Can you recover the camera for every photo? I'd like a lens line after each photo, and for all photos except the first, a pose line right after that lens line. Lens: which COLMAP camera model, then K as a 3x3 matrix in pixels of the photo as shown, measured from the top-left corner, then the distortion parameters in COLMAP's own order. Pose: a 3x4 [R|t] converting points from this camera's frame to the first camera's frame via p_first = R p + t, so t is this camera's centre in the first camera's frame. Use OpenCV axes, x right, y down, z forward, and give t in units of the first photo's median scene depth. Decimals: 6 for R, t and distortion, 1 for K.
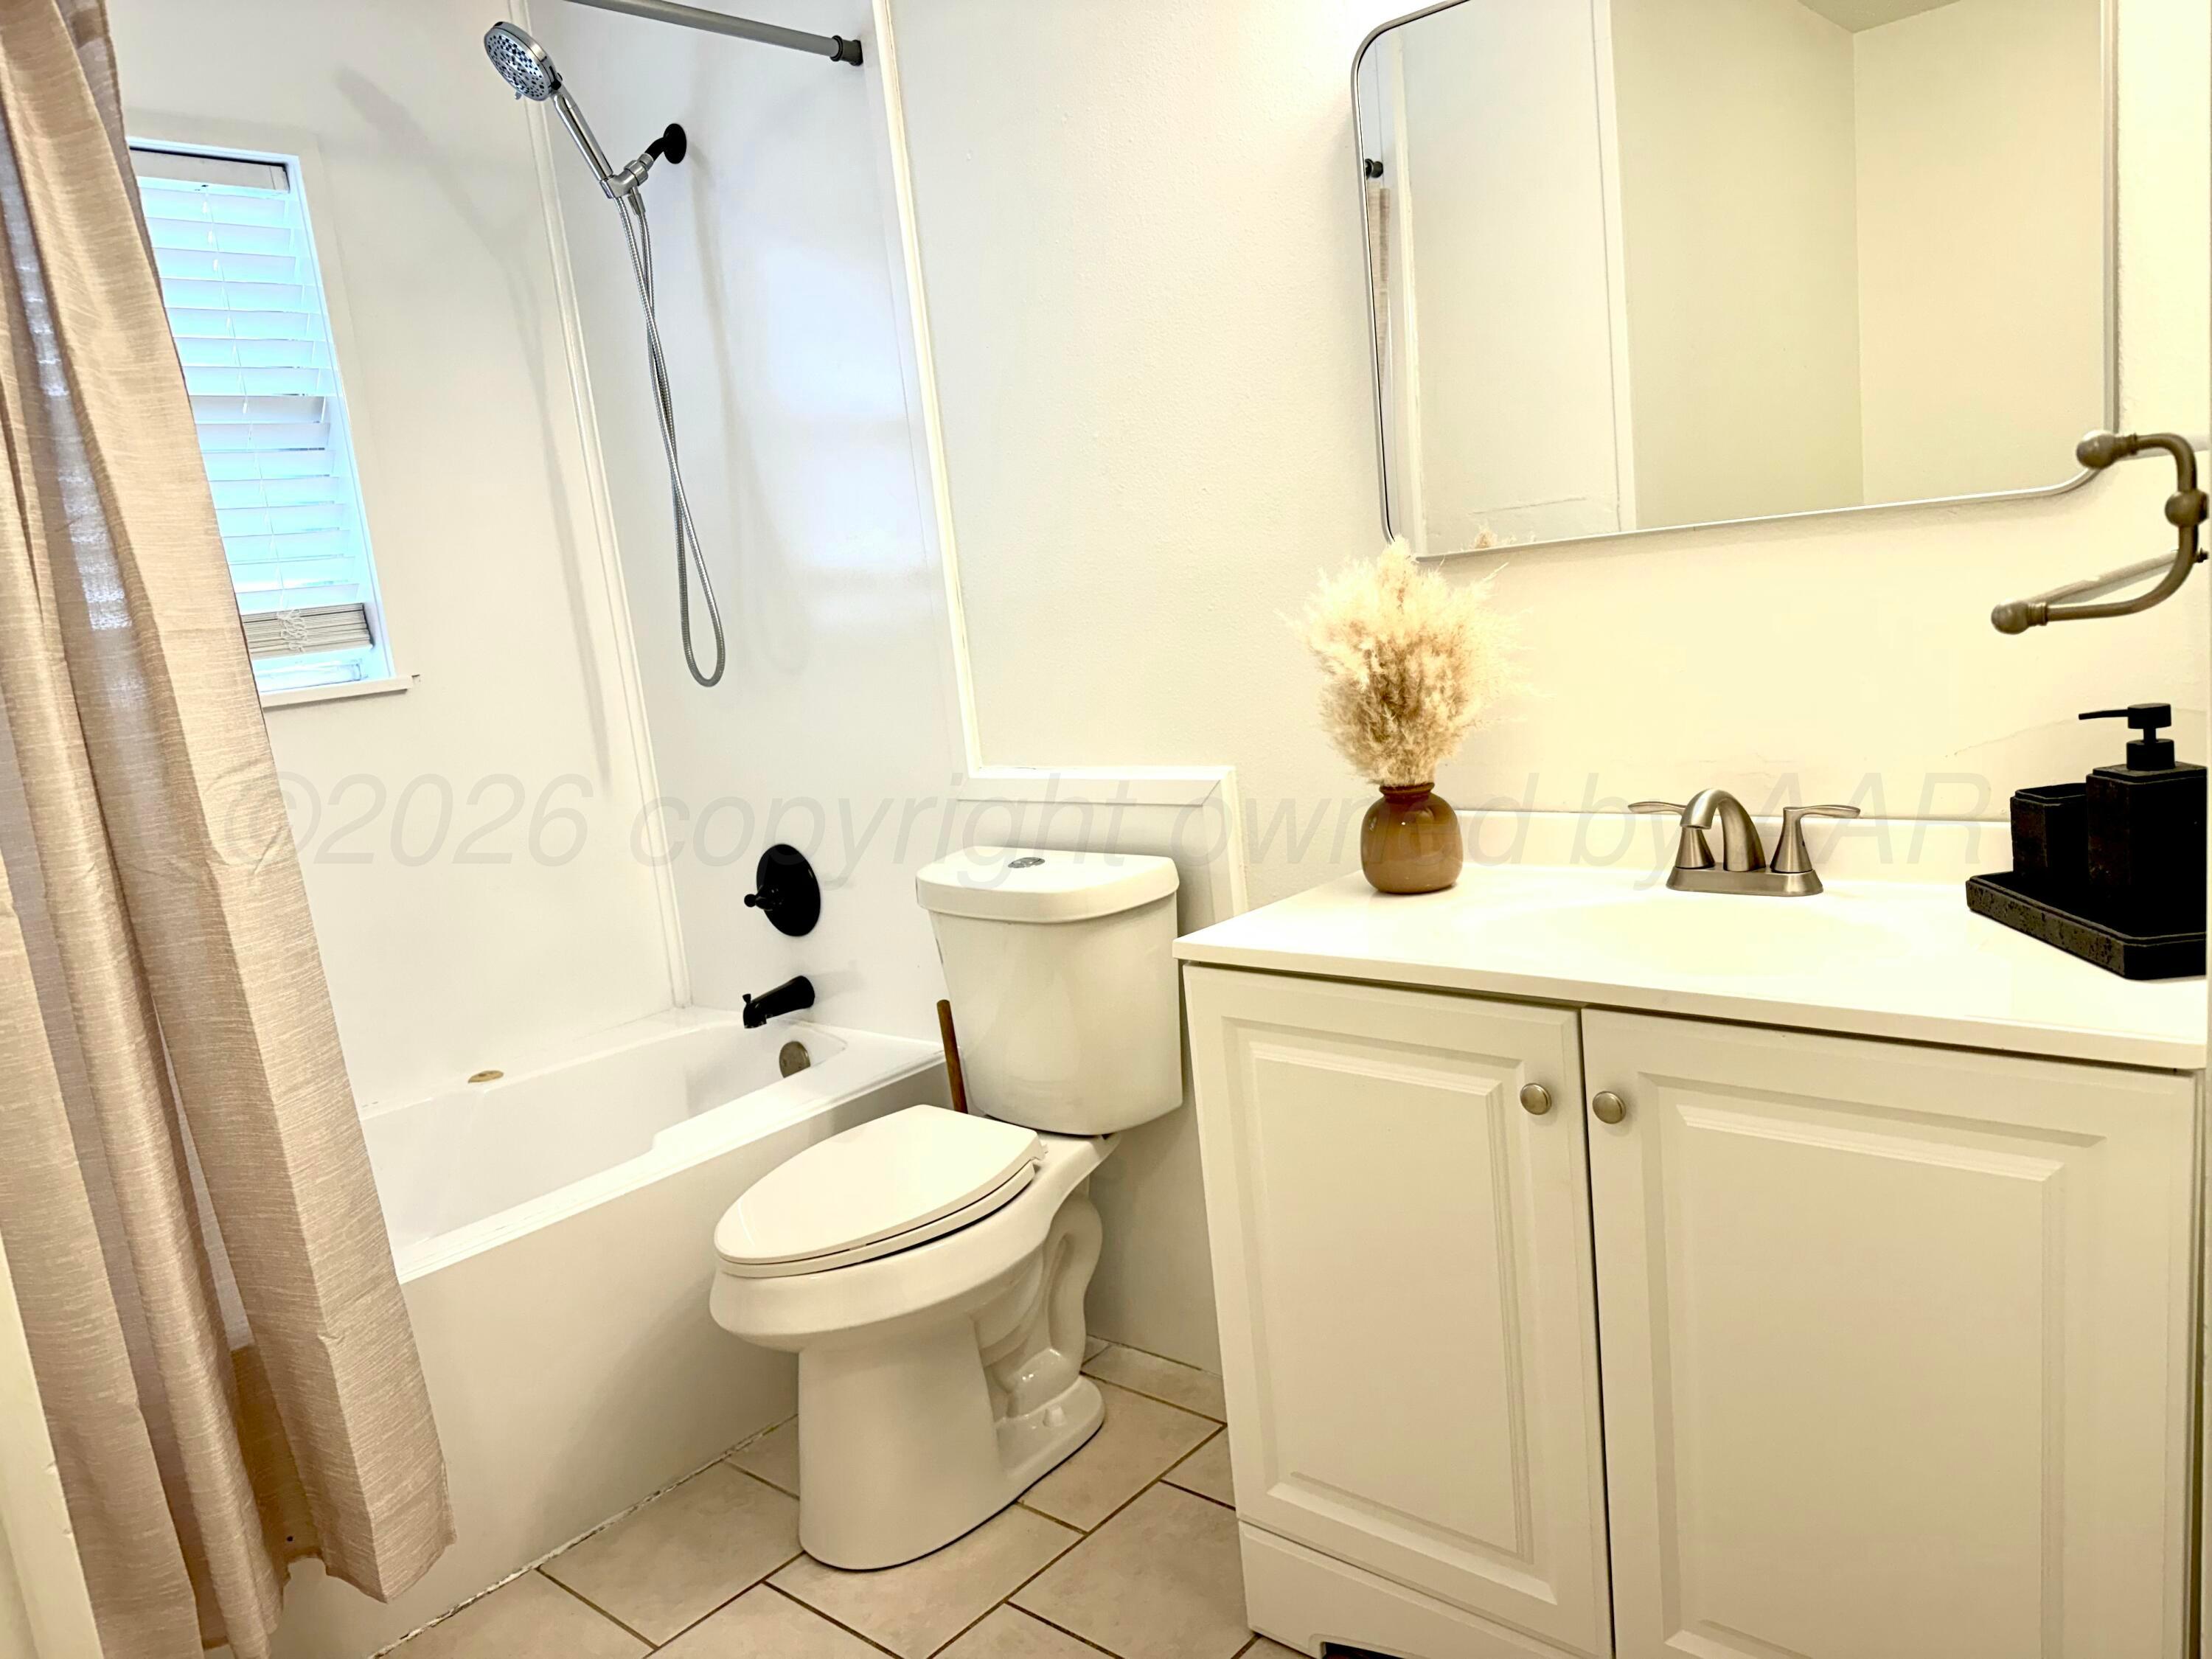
lens RADIAL K [[1555.9, 0, 1109.1], [0, 1555.9, 832.3], [0, 0, 1]] dist [0.060078, -0.069524]
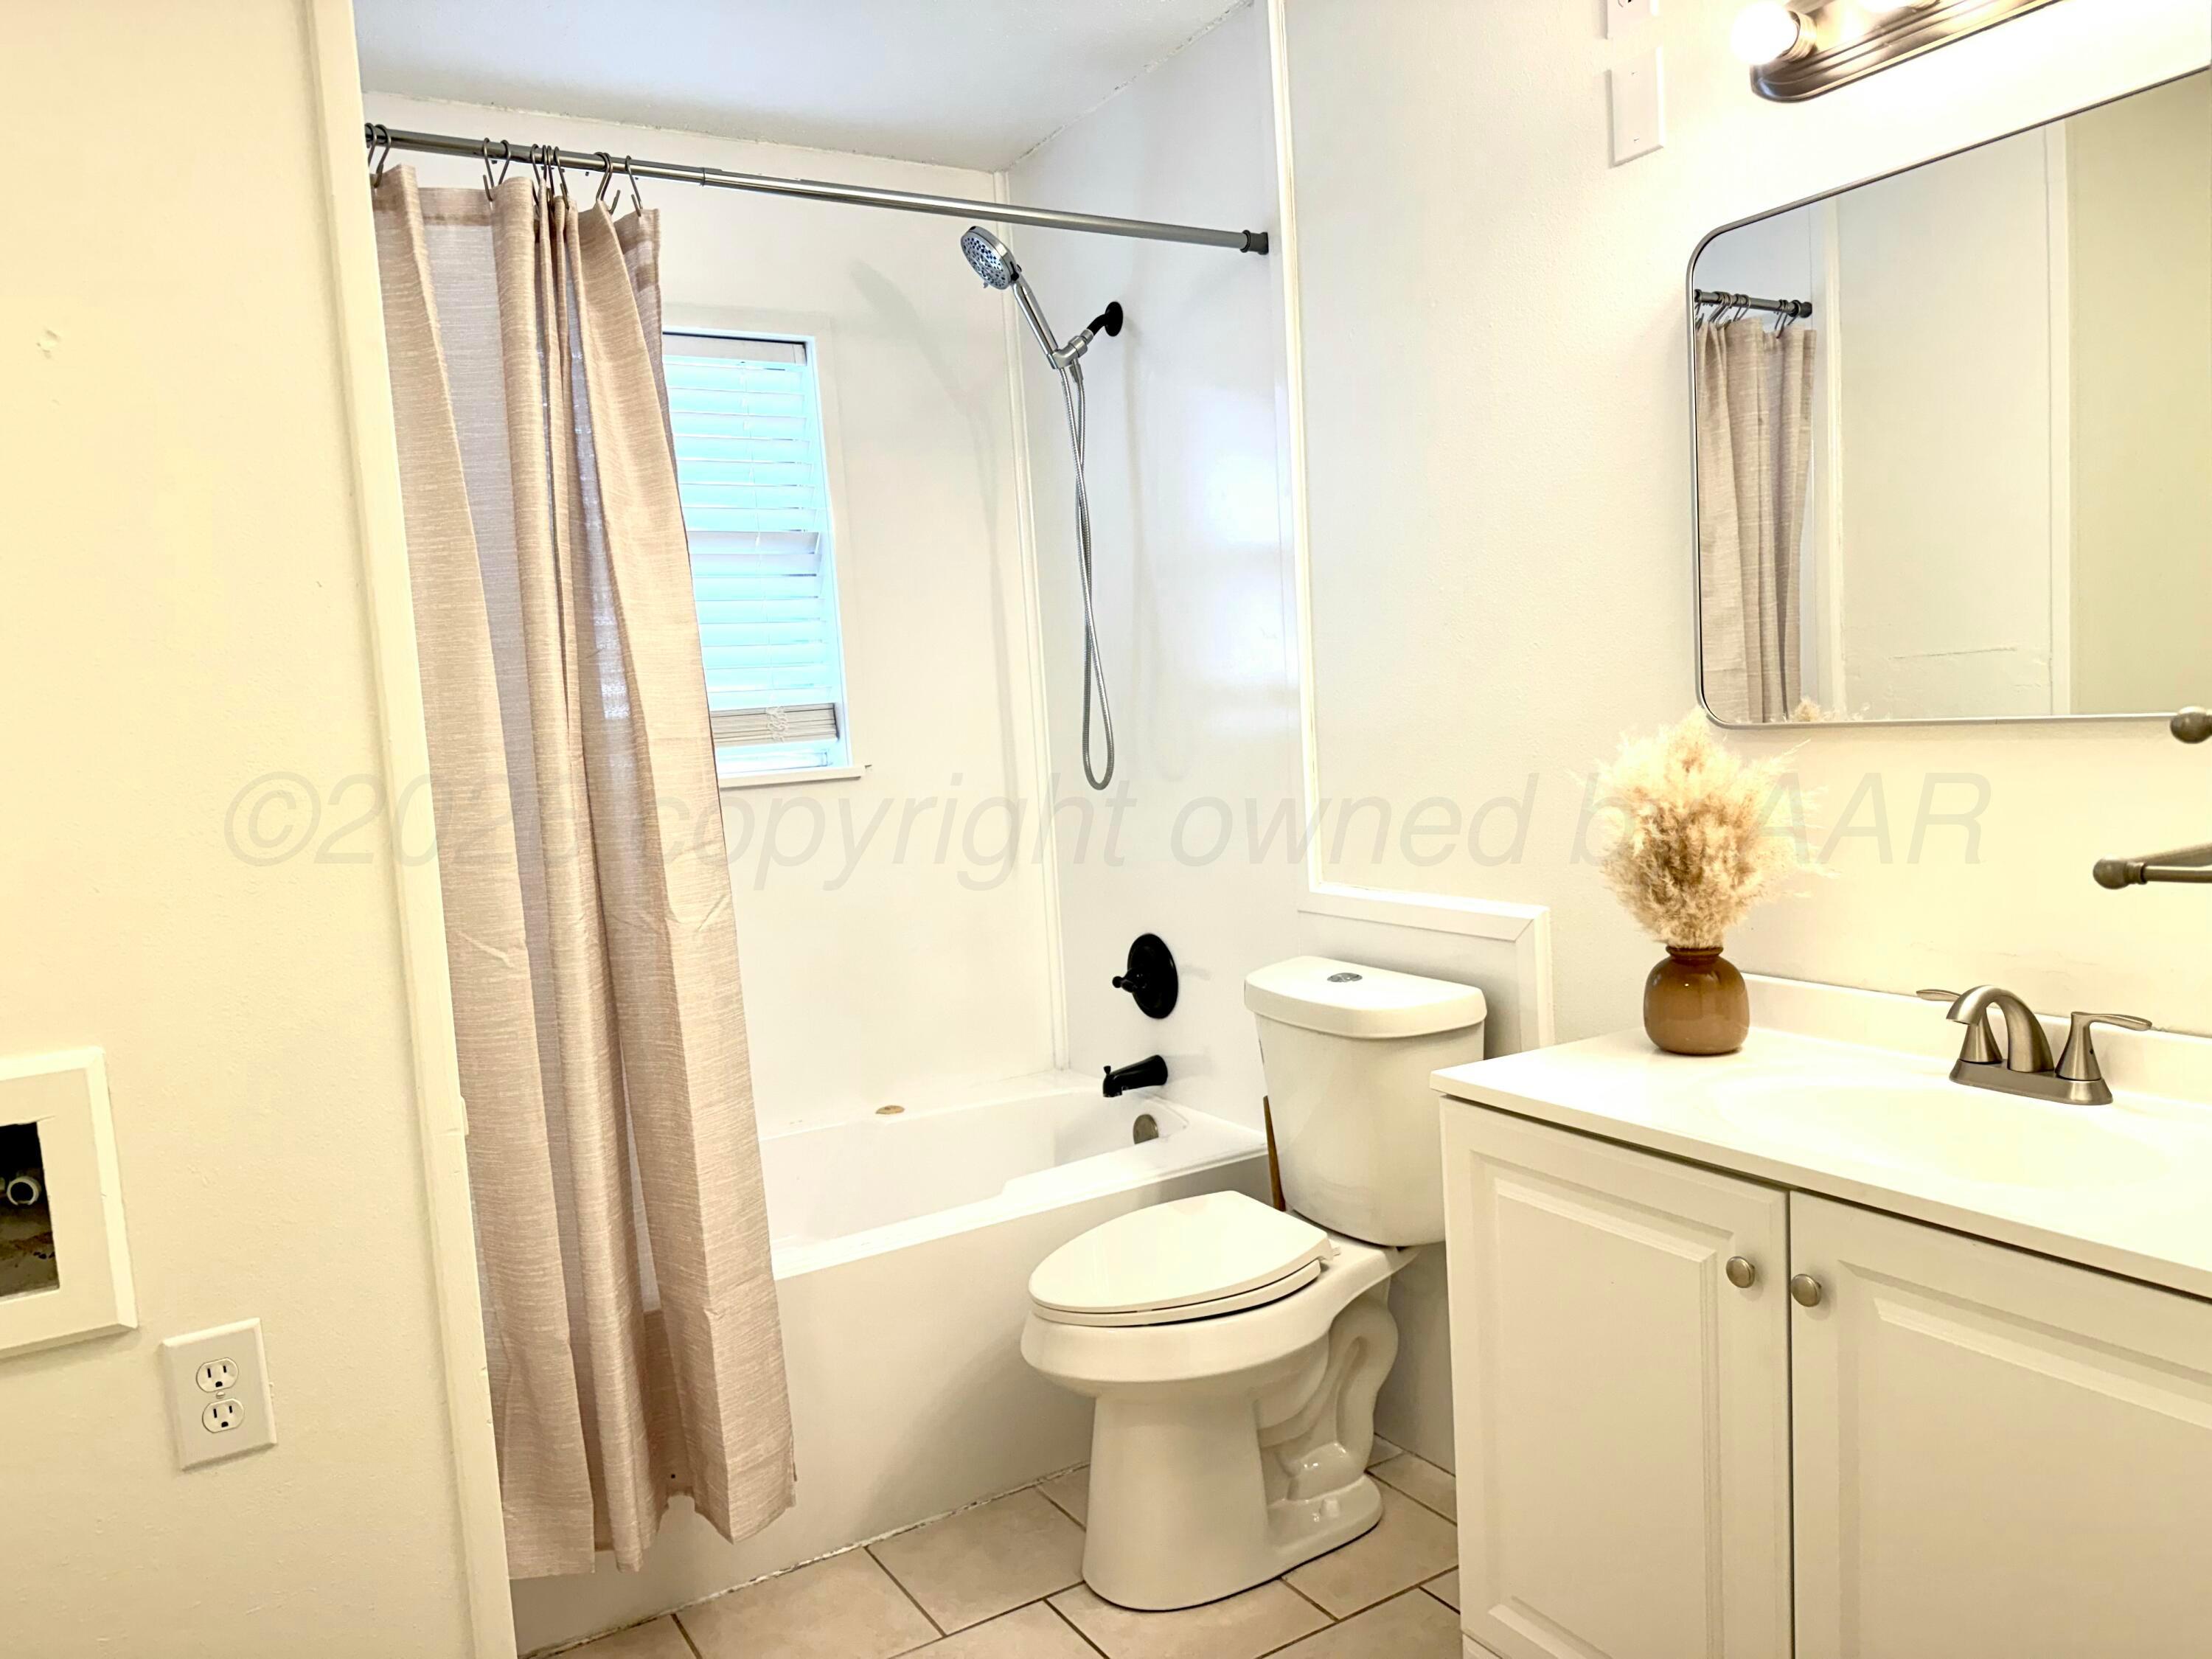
lens RADIAL K [[1530.4, 0, 1109.9], [0, 1530.4, 838.5], [0, 0, 1]] dist [0.165901, -0.304241]
pose [[0.954823, 0.076379, -0.287192, 0.113939], [-0.090280, 0.995285, -0.035456, -0.030476], [0.283130, 0.059782, 0.957217, -0.092918]]
